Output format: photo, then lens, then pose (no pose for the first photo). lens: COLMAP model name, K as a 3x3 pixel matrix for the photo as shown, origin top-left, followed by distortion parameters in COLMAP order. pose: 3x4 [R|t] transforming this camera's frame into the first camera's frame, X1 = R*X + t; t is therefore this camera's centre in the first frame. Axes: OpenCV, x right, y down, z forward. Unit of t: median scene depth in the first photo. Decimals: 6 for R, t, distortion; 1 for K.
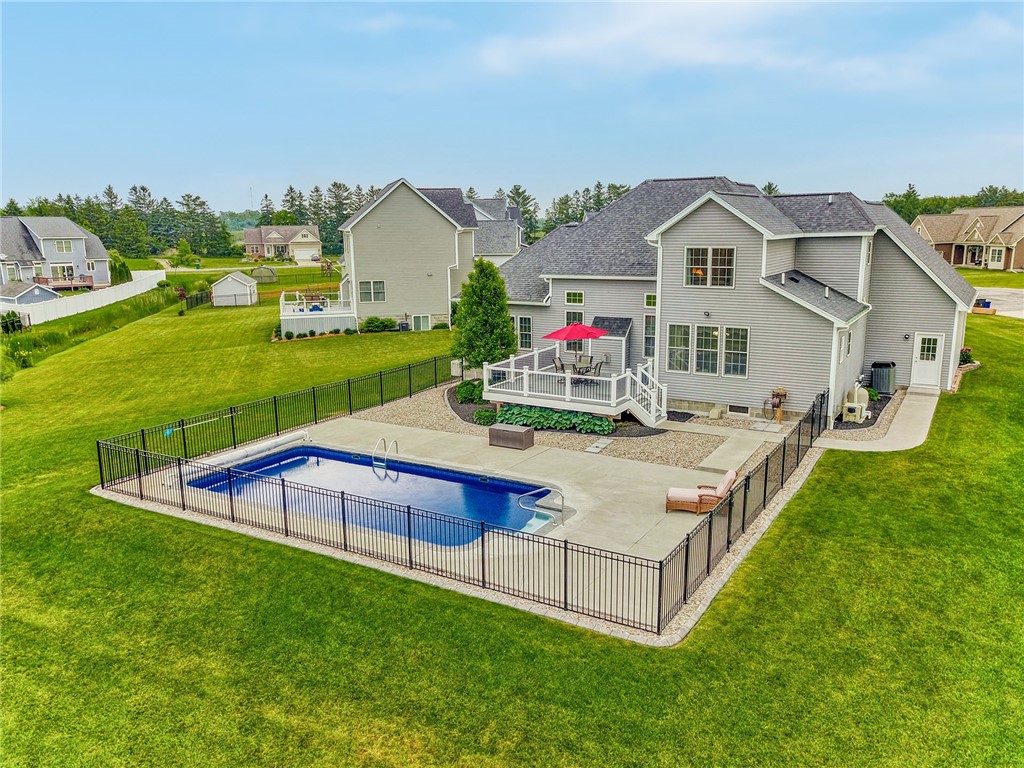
lens RADIAL K [[791.0, 0, 506.8], [0, 791.0, 388.2], [0, 0, 1]] dist [0.067229, 0.005857]
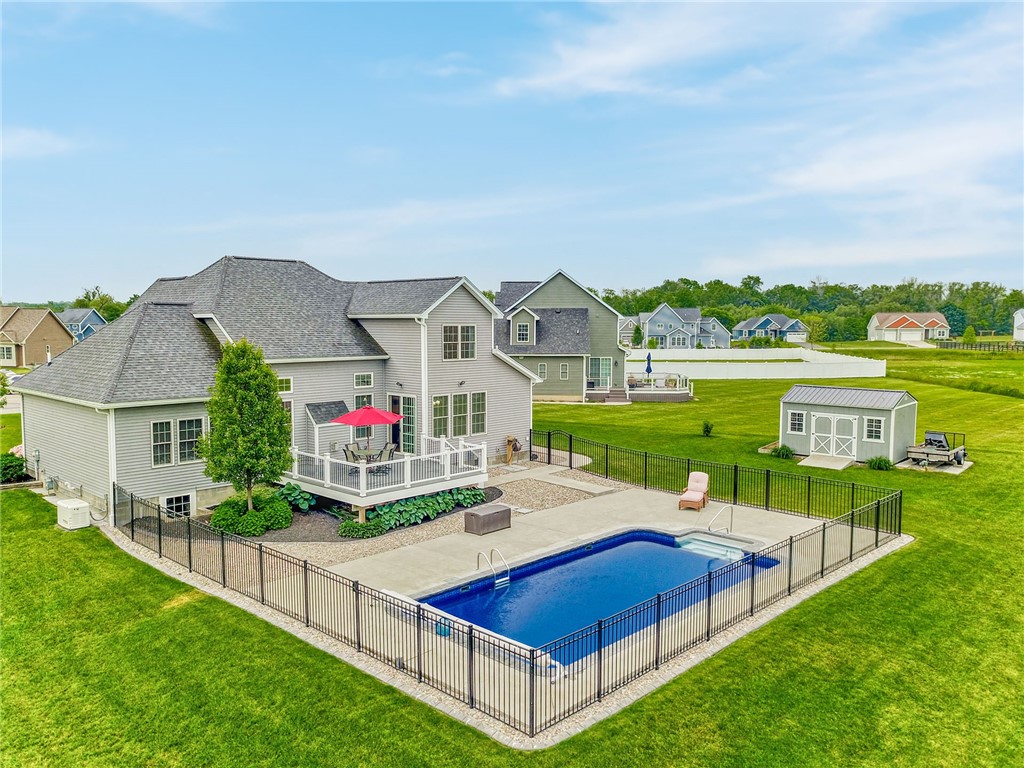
lens RADIAL K [[791.0, 0, 506.8], [0, 791.0, 388.2], [0, 0, 1]] dist [0.067229, 0.005857]
pose [[0.228239, -0.072281, 0.970918, -0.828460], [0.194036, 0.980612, 0.027390, -0.105518], [-0.954074, 0.182141, 0.237839, 0.675996]]
